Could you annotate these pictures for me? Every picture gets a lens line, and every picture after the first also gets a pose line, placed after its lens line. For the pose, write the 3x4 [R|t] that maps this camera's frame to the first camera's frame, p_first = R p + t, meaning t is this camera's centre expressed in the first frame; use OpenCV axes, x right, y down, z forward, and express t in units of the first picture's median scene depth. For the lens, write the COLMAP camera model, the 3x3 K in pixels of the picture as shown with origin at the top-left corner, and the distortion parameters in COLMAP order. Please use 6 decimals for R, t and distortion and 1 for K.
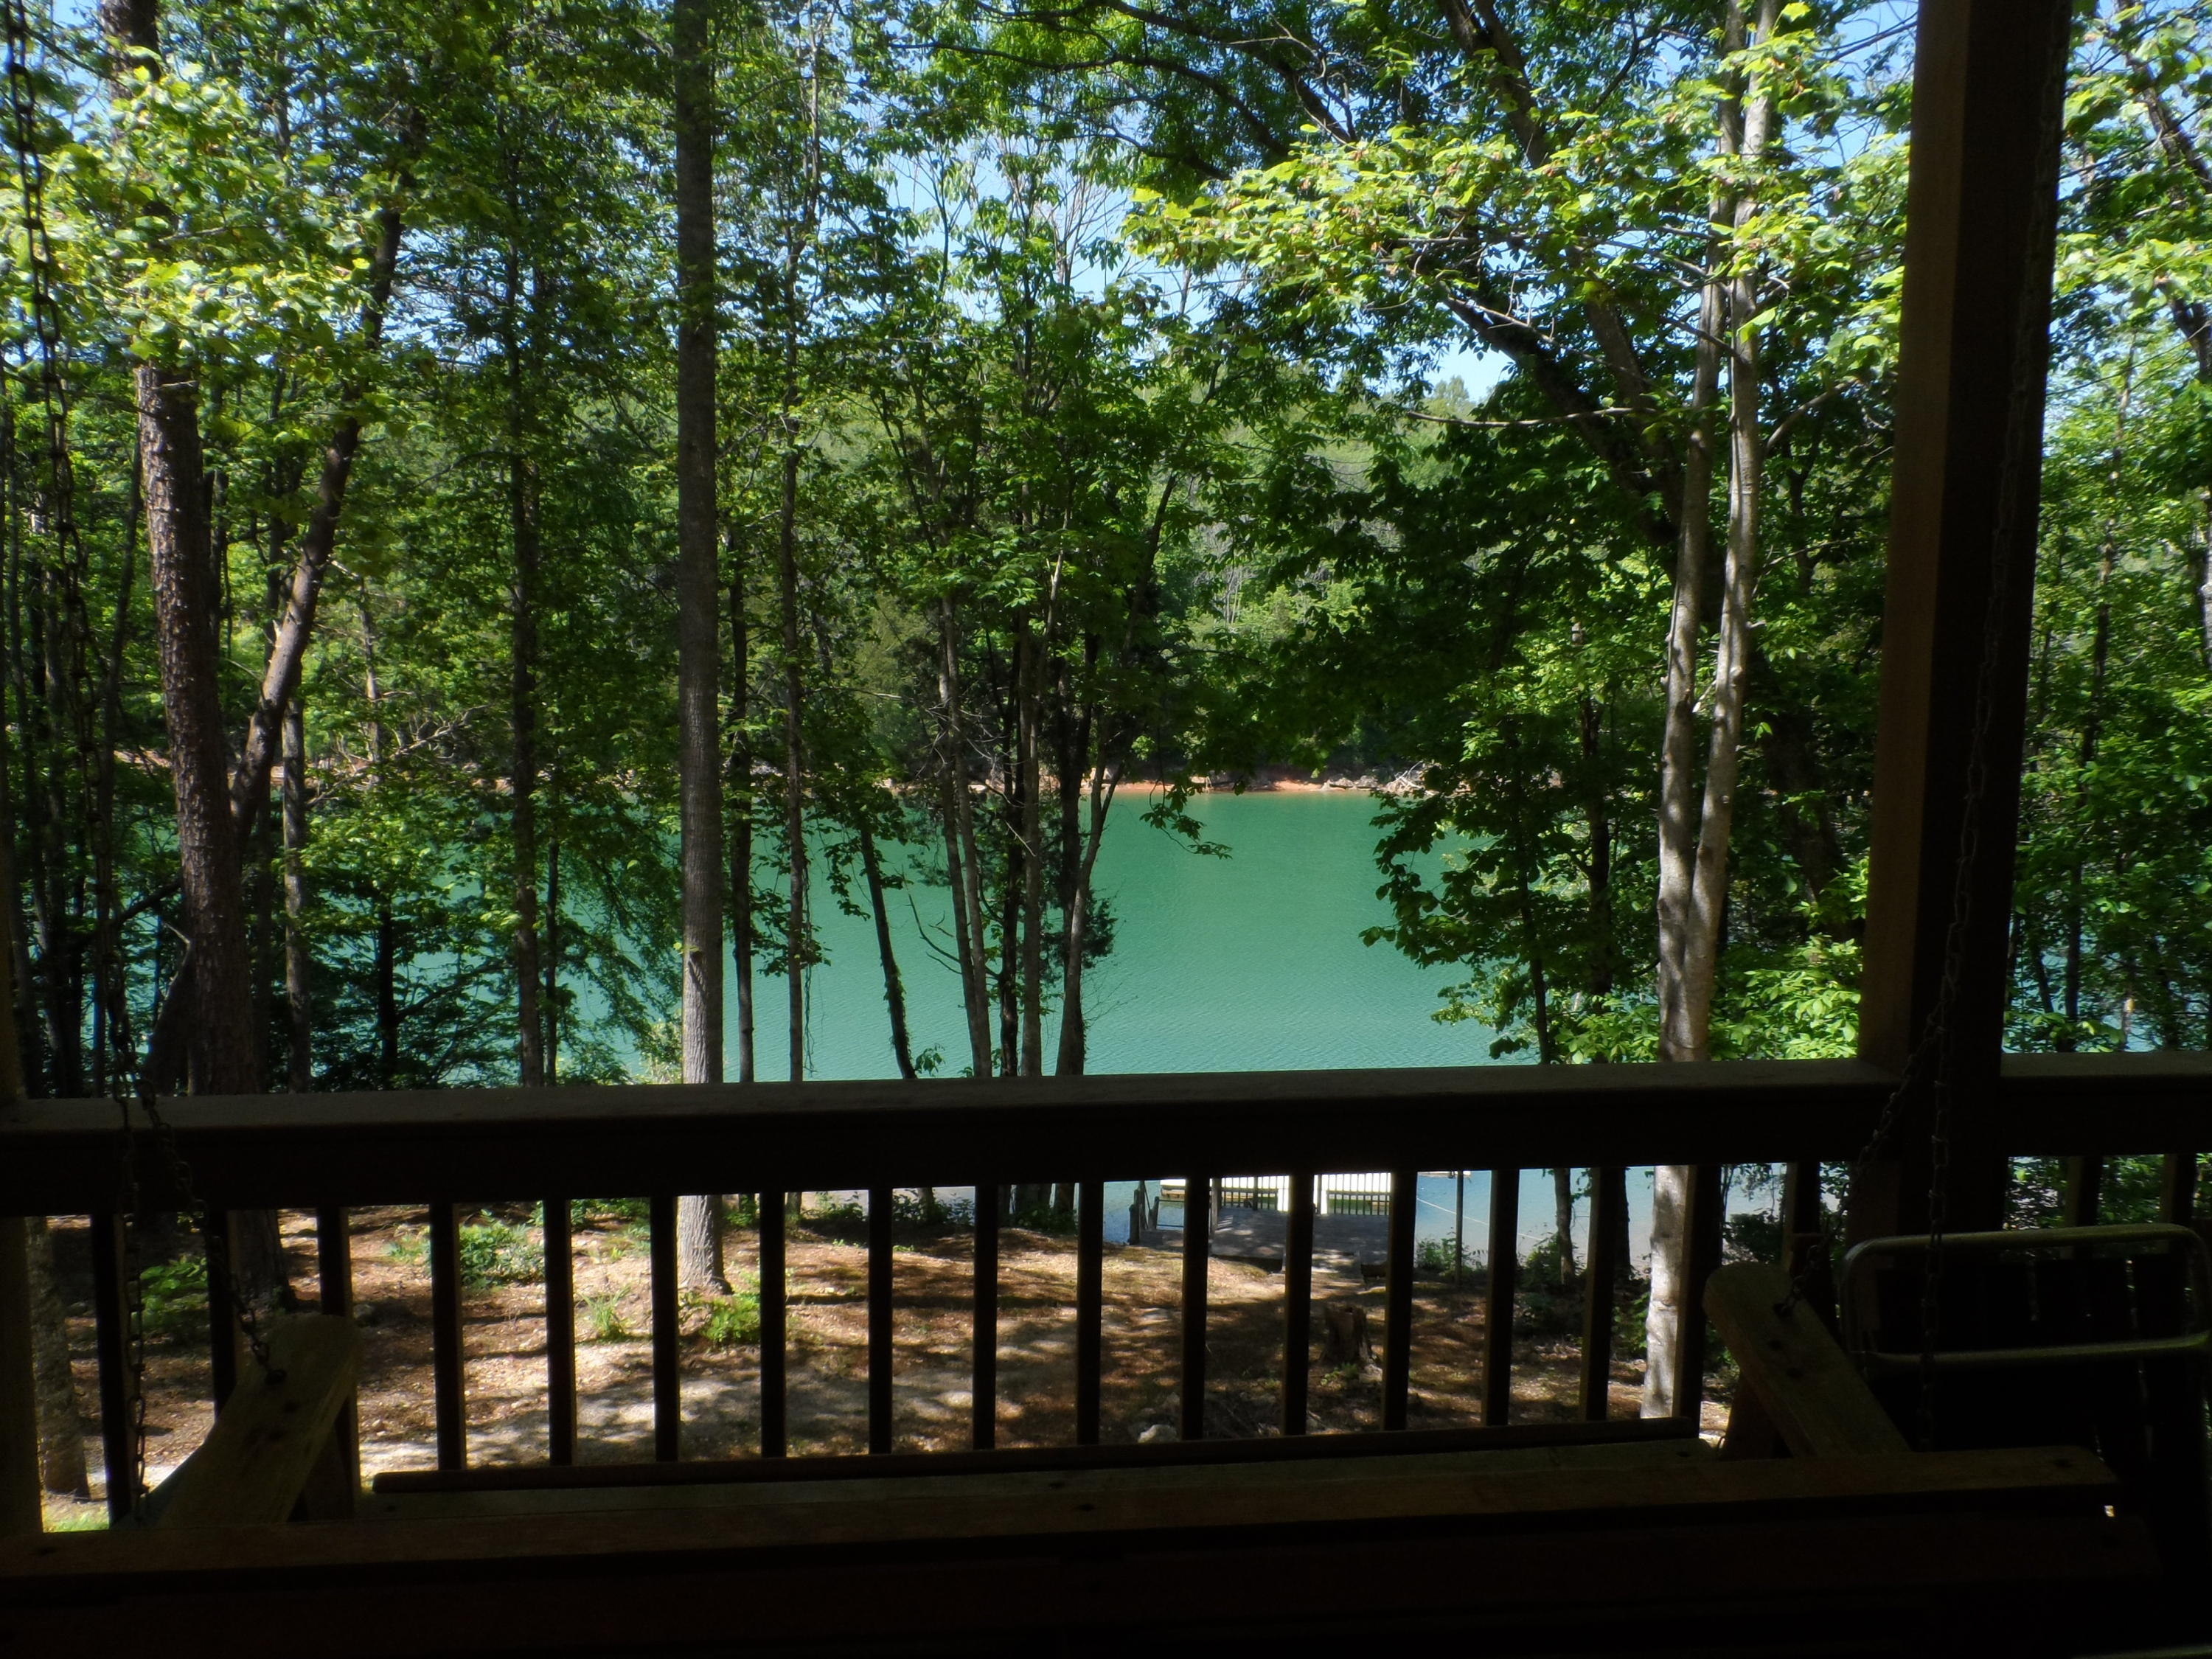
lens RADIAL K [[1667.0, 0, 1099.3], [0, 1667.0, 822.9], [0, 0, 1]] dist [-0.008997, -0.004356]
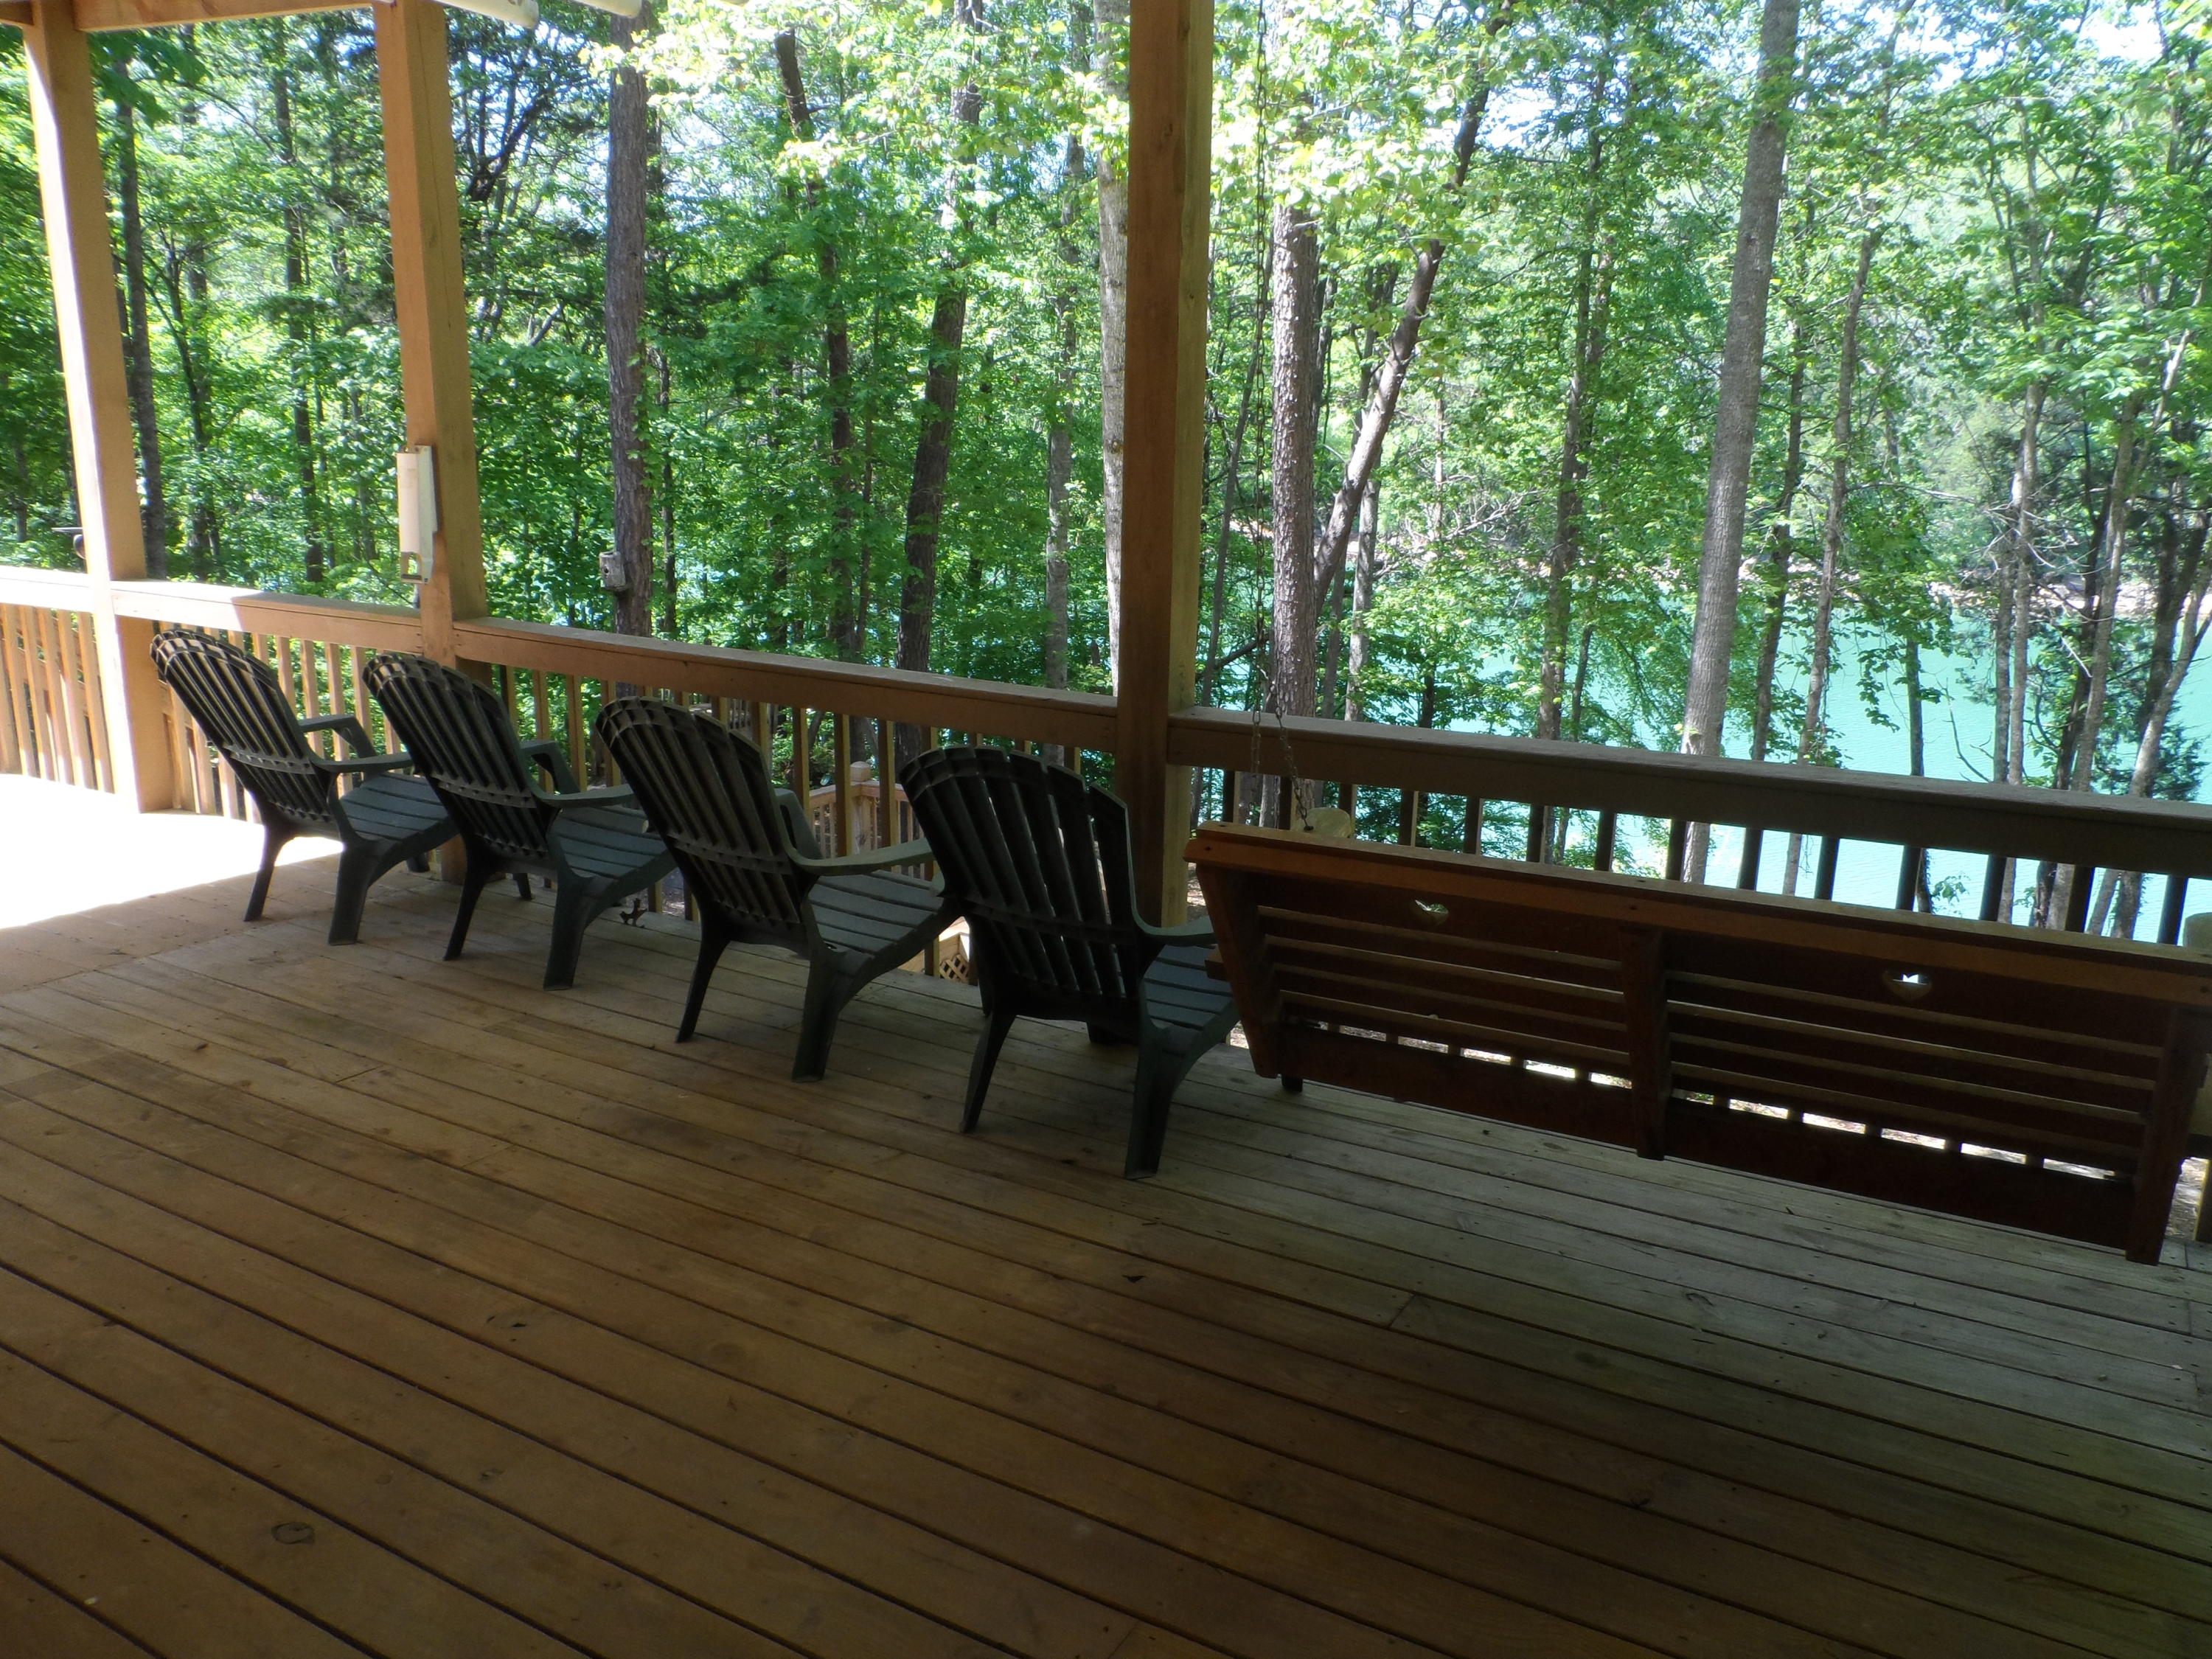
lens RADIAL K [[1674.7, 0, 1106.0], [0, 1674.7, 829.5], [0, 0, 1]] dist [-0.009918, 0.028830]
pose [[0.821491, 0.143376, -0.551902, 0.026798], [-0.071625, 0.986153, 0.149575, 0.002512], [0.565705, -0.083344, 0.820385, -0.051544]]
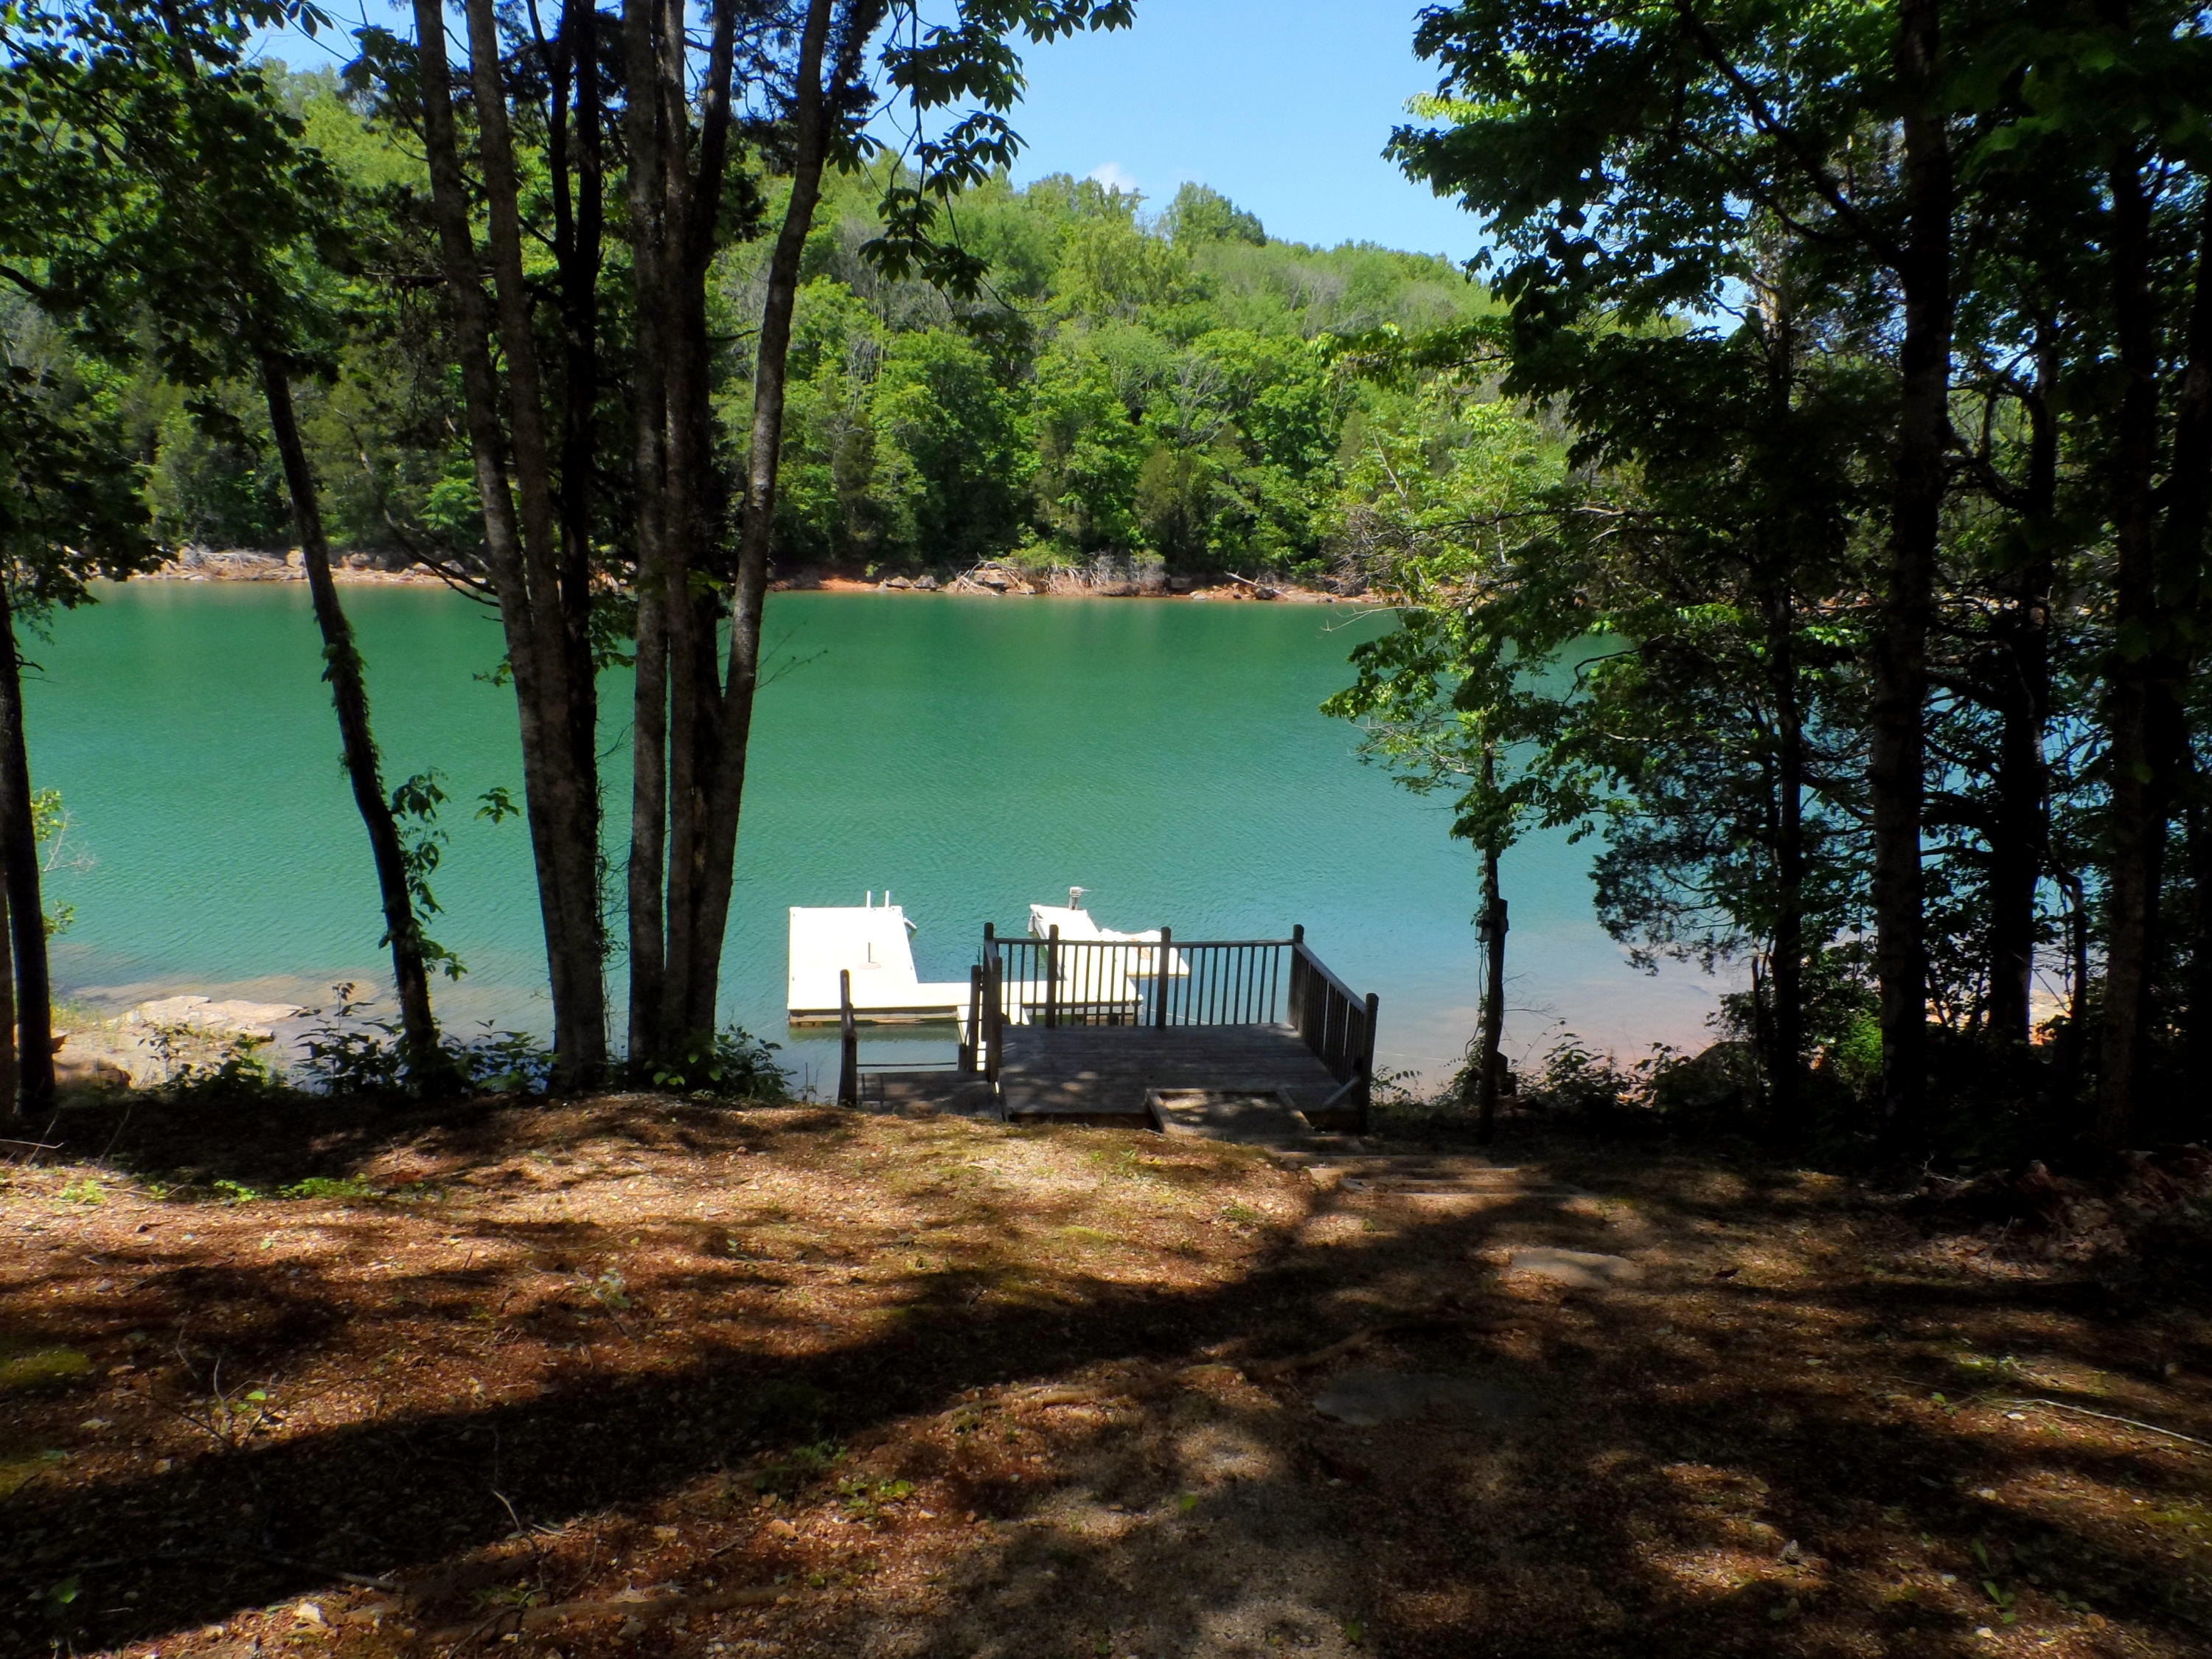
lens RADIAL K [[1667.0, 0, 1099.3], [0, 1667.0, 822.9], [0, 0, 1]] dist [-0.008997, -0.004356]
pose [[0.960418, -0.022684, 0.277636, -0.045732], [-0.004899, 0.995149, 0.098255, 0.111407], [-0.278518, -0.095726, 0.955649, 0.479547]]
